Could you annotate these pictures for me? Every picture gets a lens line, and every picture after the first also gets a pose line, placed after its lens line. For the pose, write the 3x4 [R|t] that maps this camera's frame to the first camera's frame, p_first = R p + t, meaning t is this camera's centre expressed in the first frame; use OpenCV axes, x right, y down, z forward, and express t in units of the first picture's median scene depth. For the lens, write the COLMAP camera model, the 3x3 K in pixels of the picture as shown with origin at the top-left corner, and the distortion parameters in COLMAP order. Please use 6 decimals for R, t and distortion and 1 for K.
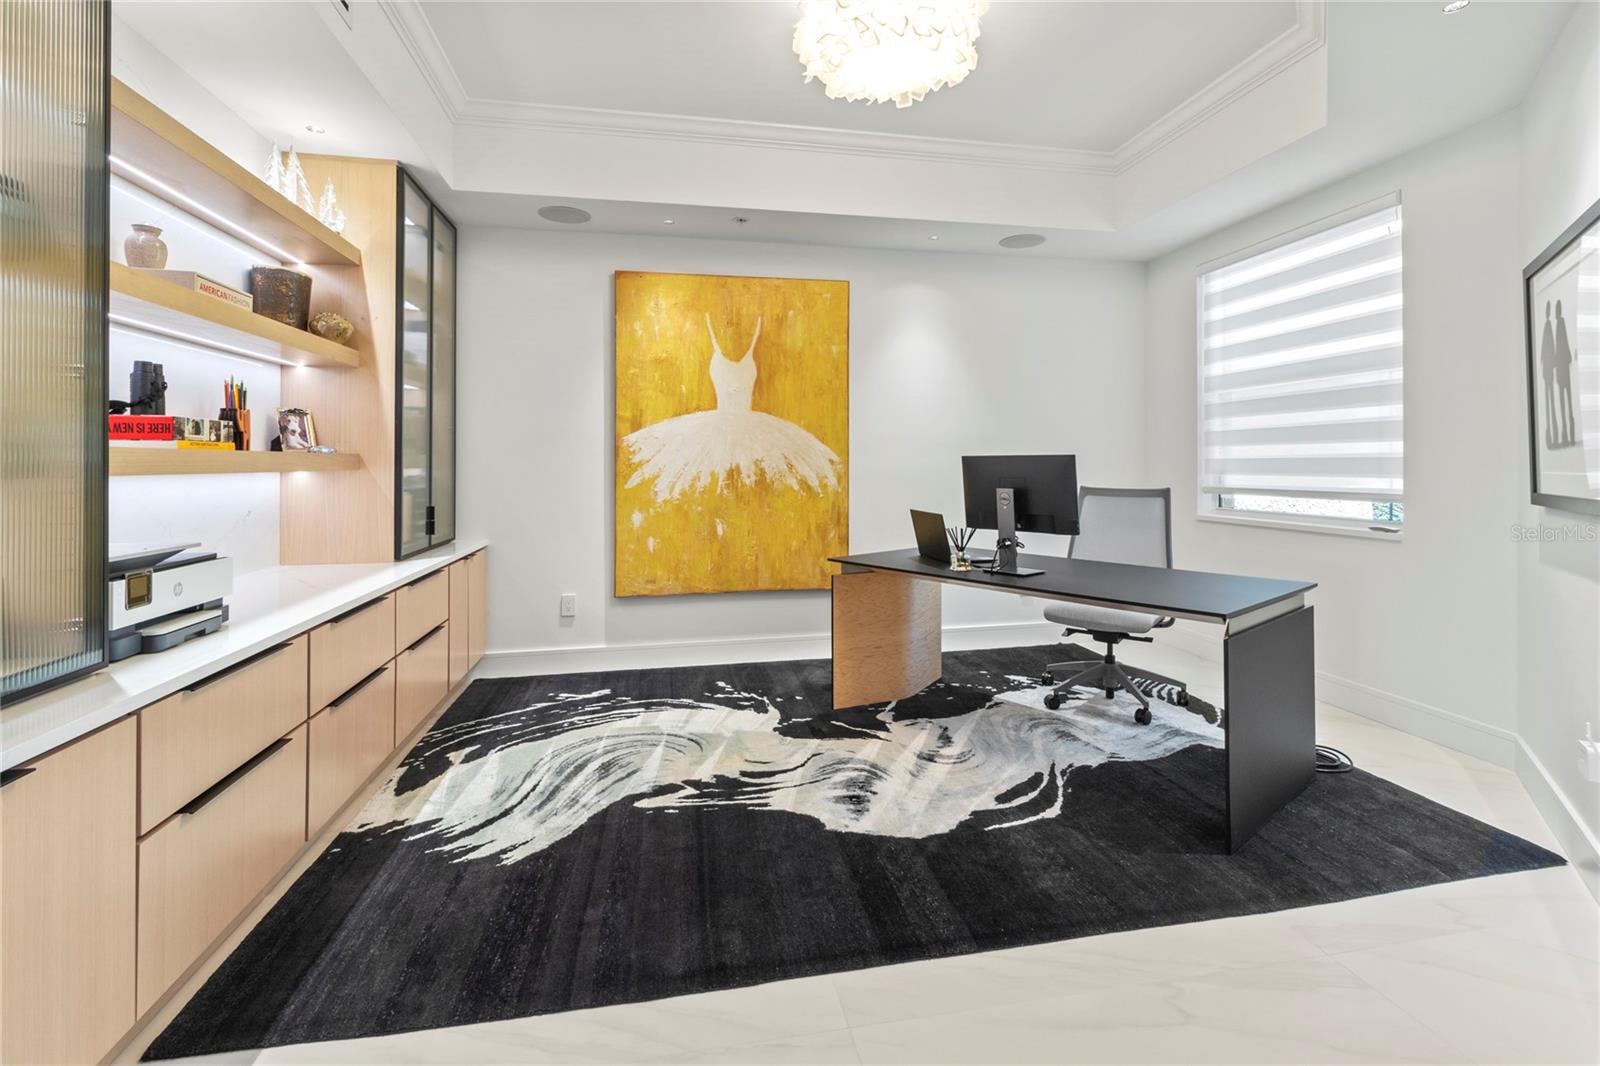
lens RADIAL K [[760.5, 0, 824.1], [0, 760.5, 463.1], [0, 0, 1]] dist [-0.000979, -0.000062]
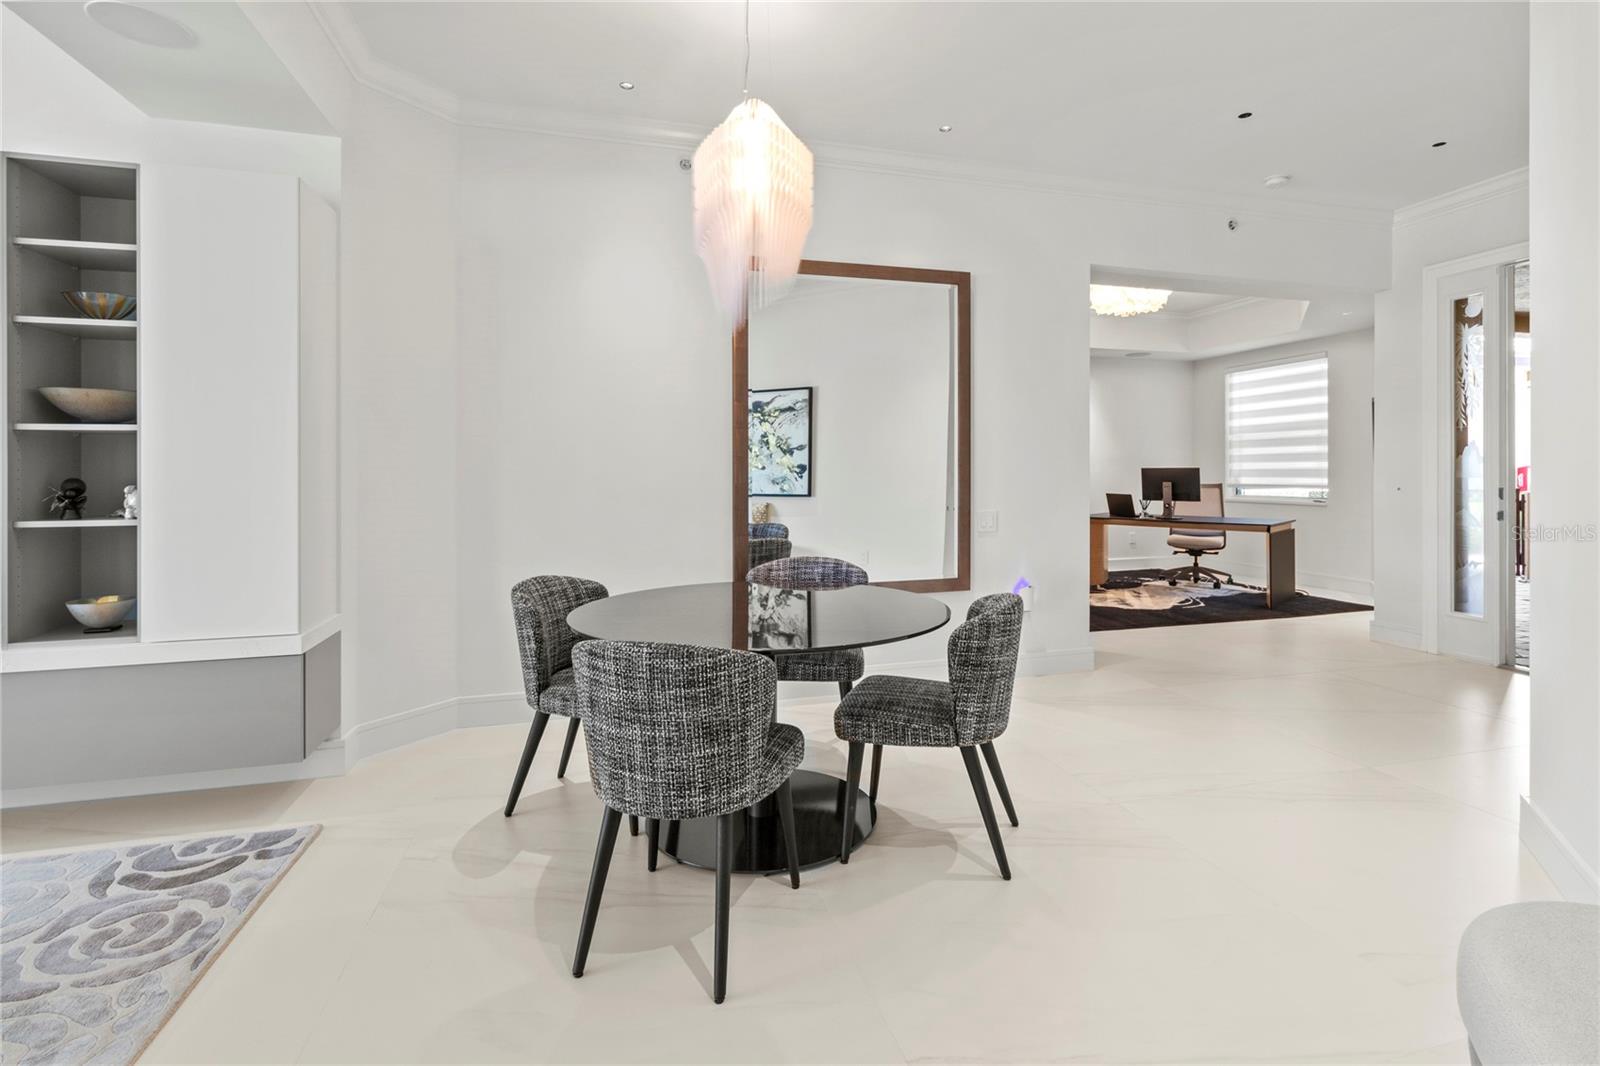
lens RADIAL K [[770.7, 0, 819.7], [0, 770.7, 469.8], [0, 0, 1]] dist [0.001923, 0.000625]
pose [[0.997583, -0.000193, 0.069485, -0.874903], [0.000326, 0.999998, -0.001900, -0.001546], [-0.069484, 0.001918, 0.997581, -1.141966]]
